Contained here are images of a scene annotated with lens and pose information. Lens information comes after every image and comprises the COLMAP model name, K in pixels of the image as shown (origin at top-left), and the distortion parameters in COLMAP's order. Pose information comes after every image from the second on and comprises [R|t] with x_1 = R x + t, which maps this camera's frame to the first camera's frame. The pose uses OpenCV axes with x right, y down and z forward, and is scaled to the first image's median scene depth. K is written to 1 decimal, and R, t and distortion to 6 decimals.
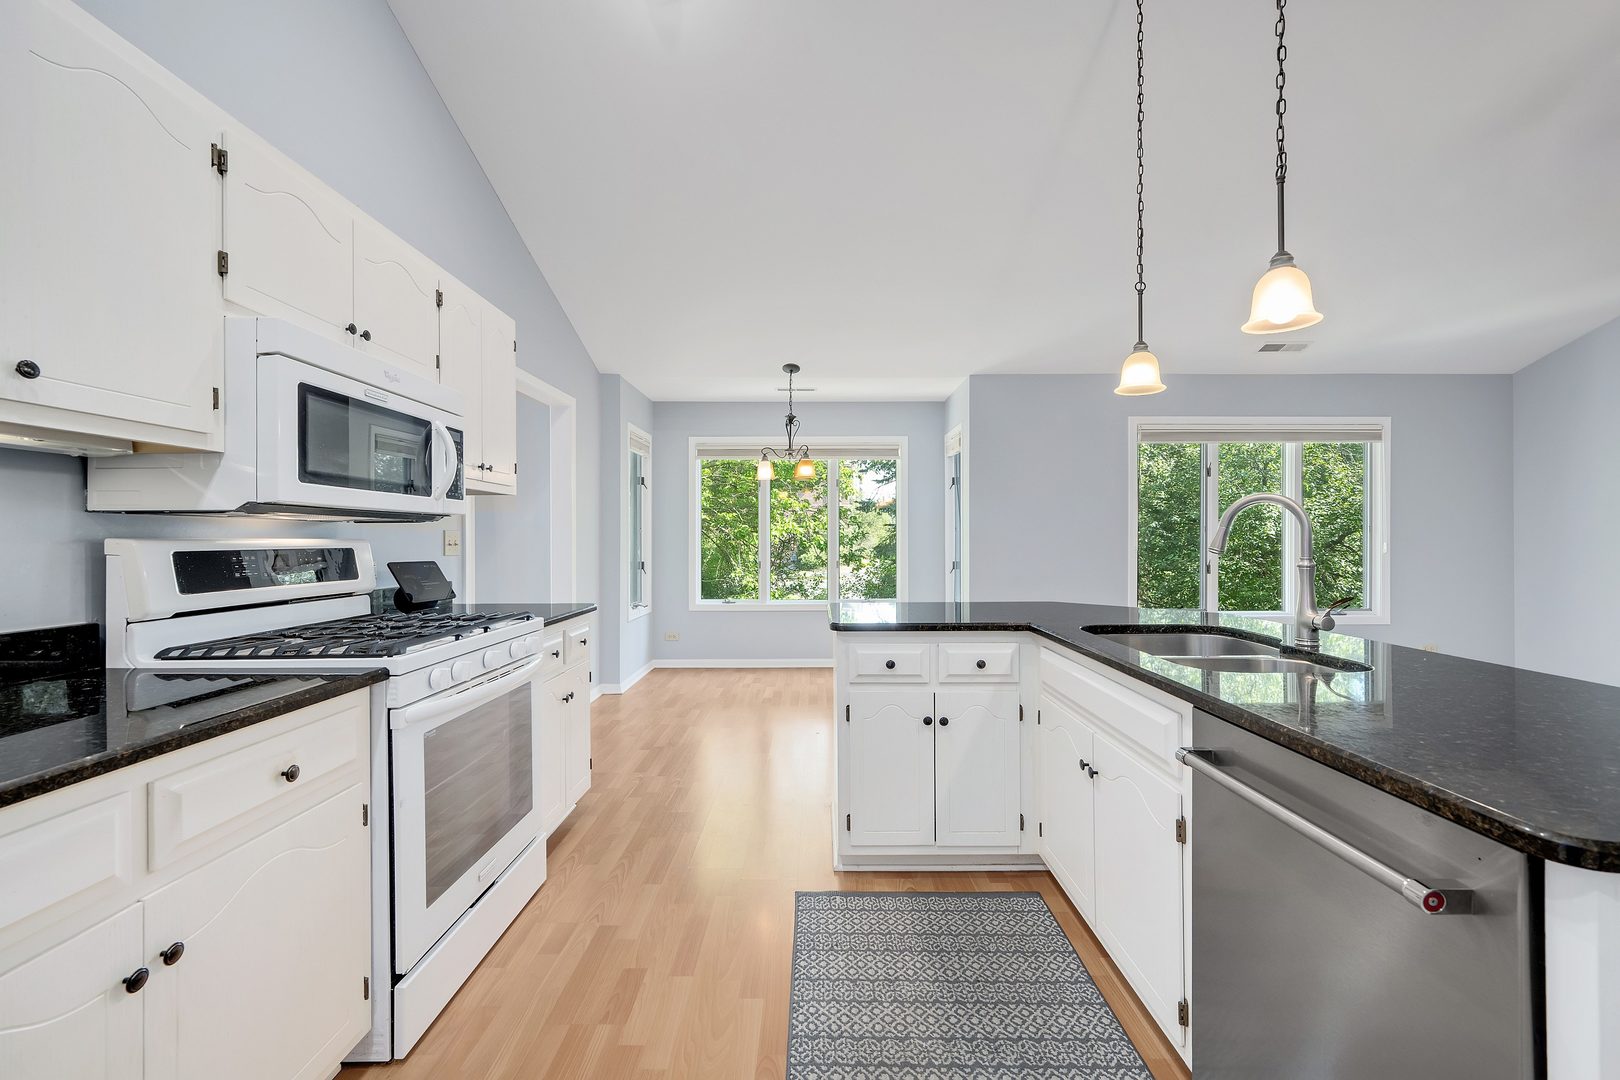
lens RADIAL K [[672.6, 0, 836.7], [0, 672.6, 537.5], [0, 0, 1]] dist [0.001145, -0.000548]
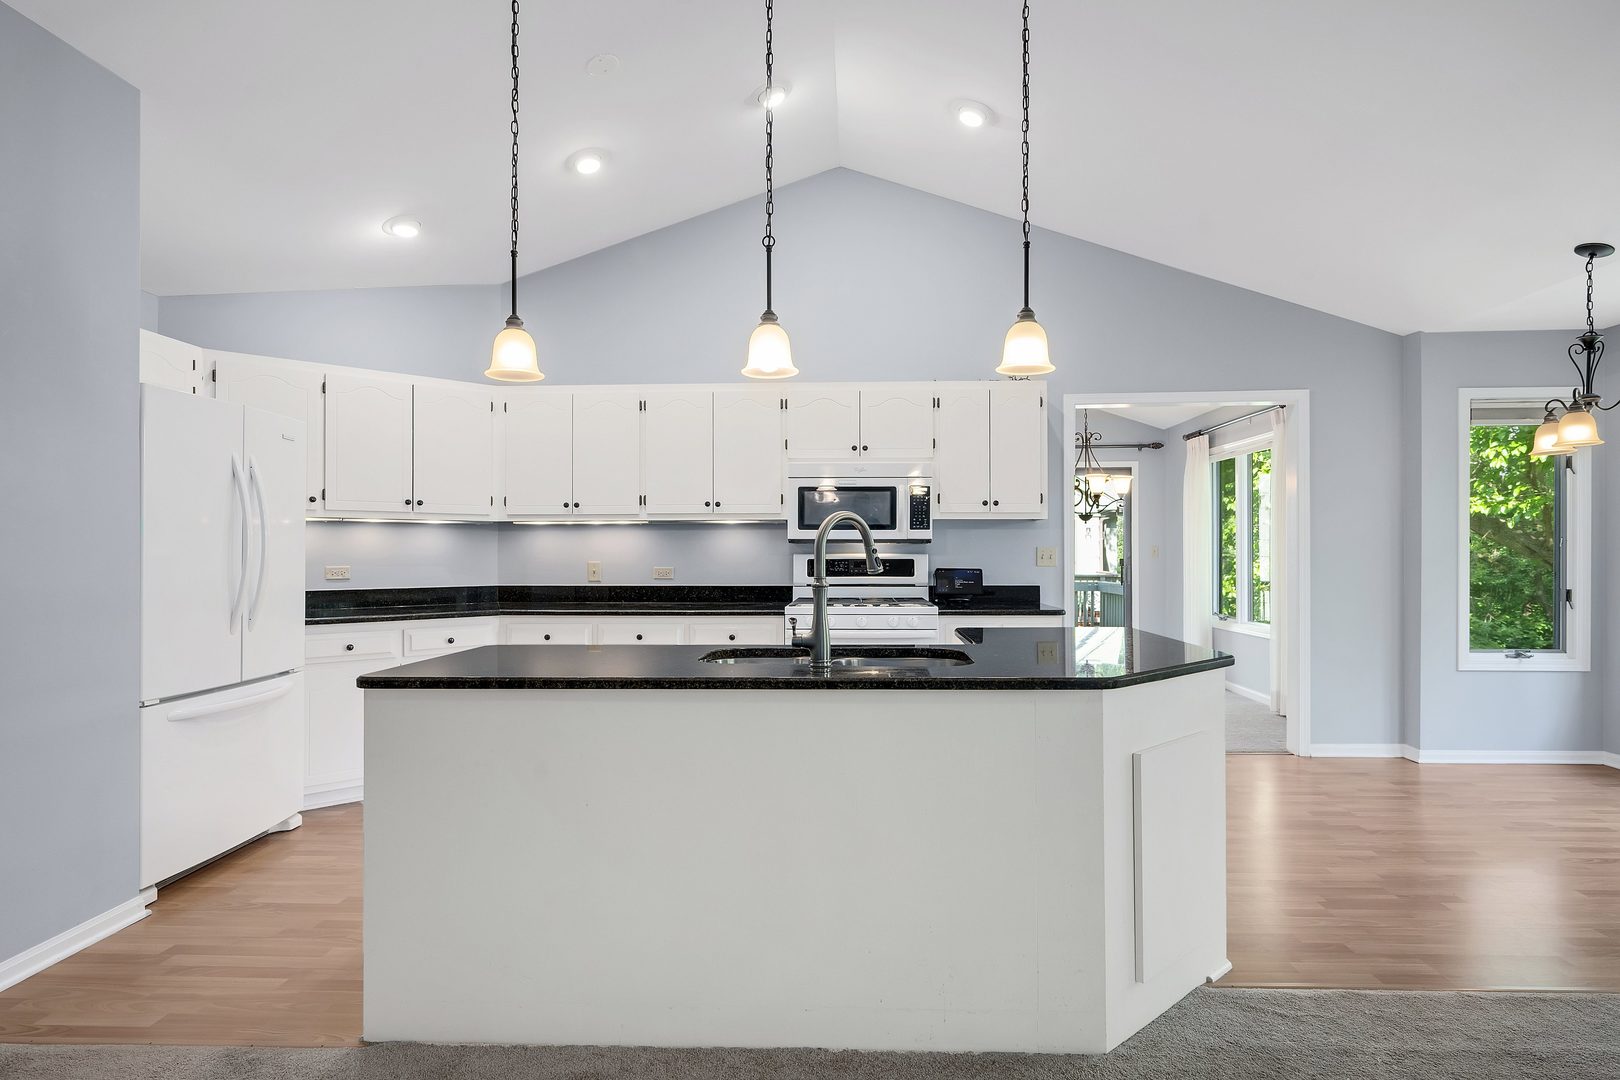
lens RADIAL K [[904.0, 0, 846.1], [0, 904.0, 549.7], [0, 0, 1]] dist [-0.007494, 0.008579]
pose [[-0.057197, 0.002326, -0.998360, 1.747989], [0.004713, 0.999987, 0.002059, -0.015394], [0.998352, -0.004587, -0.057207, 1.013893]]
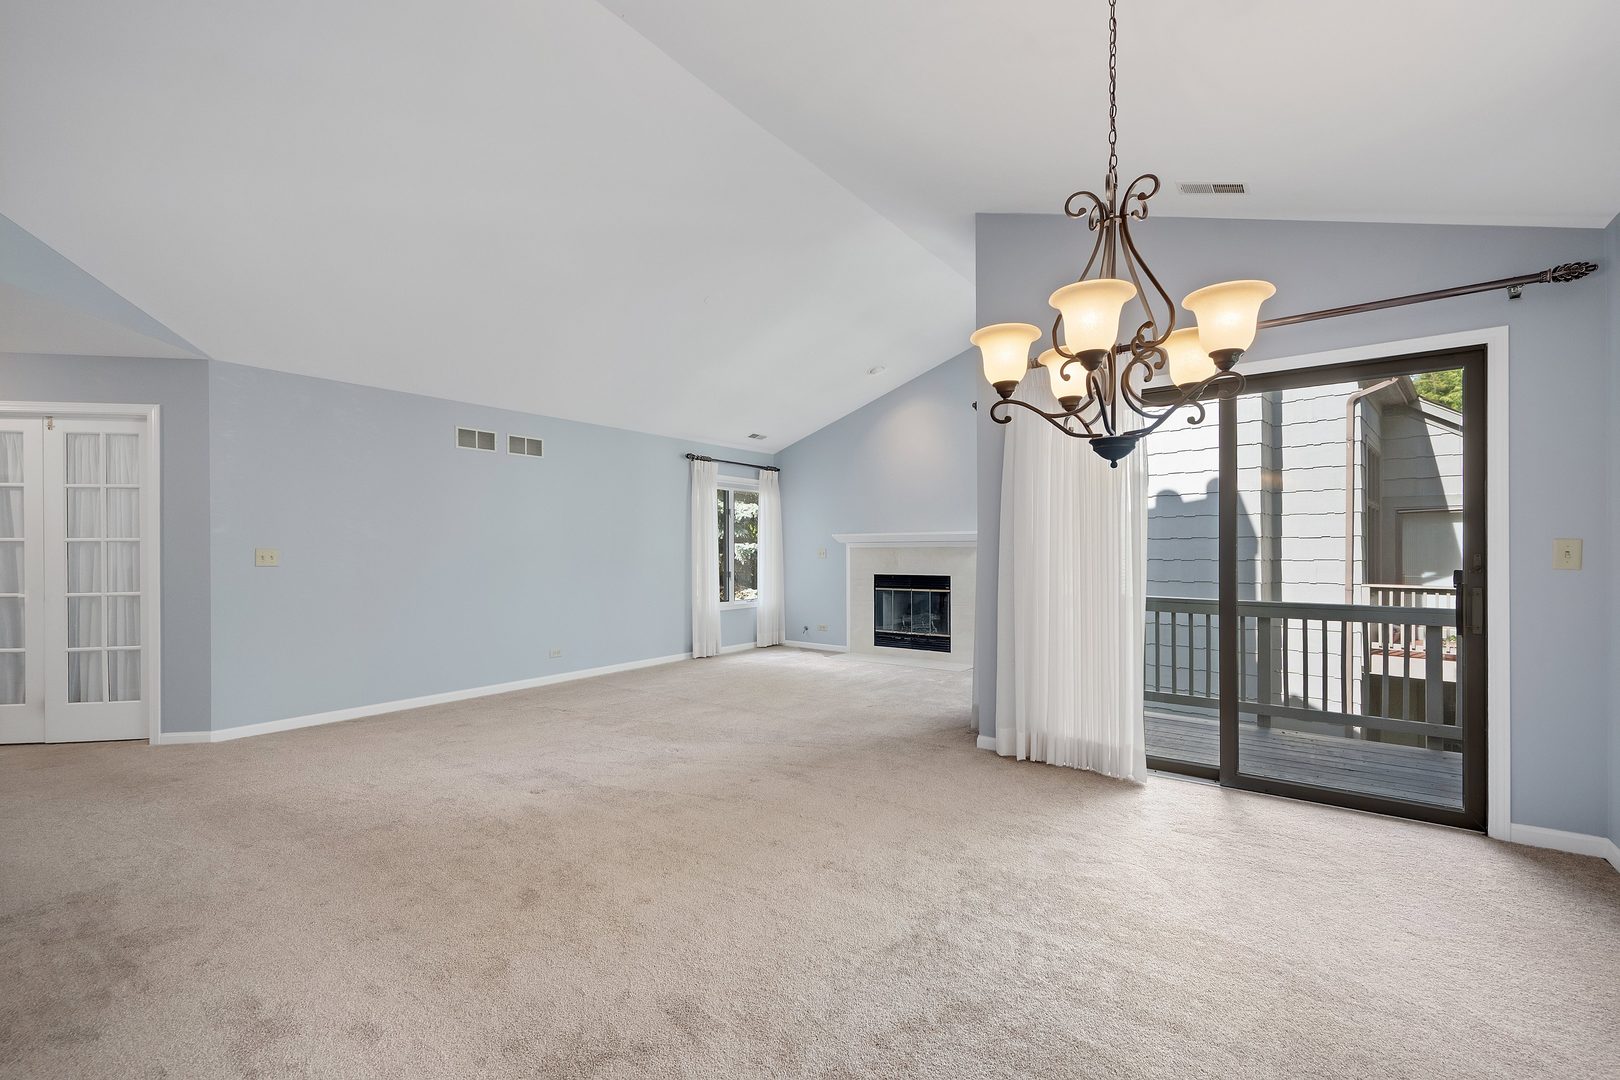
lens RADIAL K [[697.3, 0, 816.2], [0, 697.3, 551.9], [0, 0, 1]] dist [0.016105, -0.000589]
pose [[-0.612222, 0.002899, -0.790681, -0.932425], [0.003143, 0.999994, 0.001233, 0.001337], [0.790680, -0.001731, -0.612227, 2.003019]]
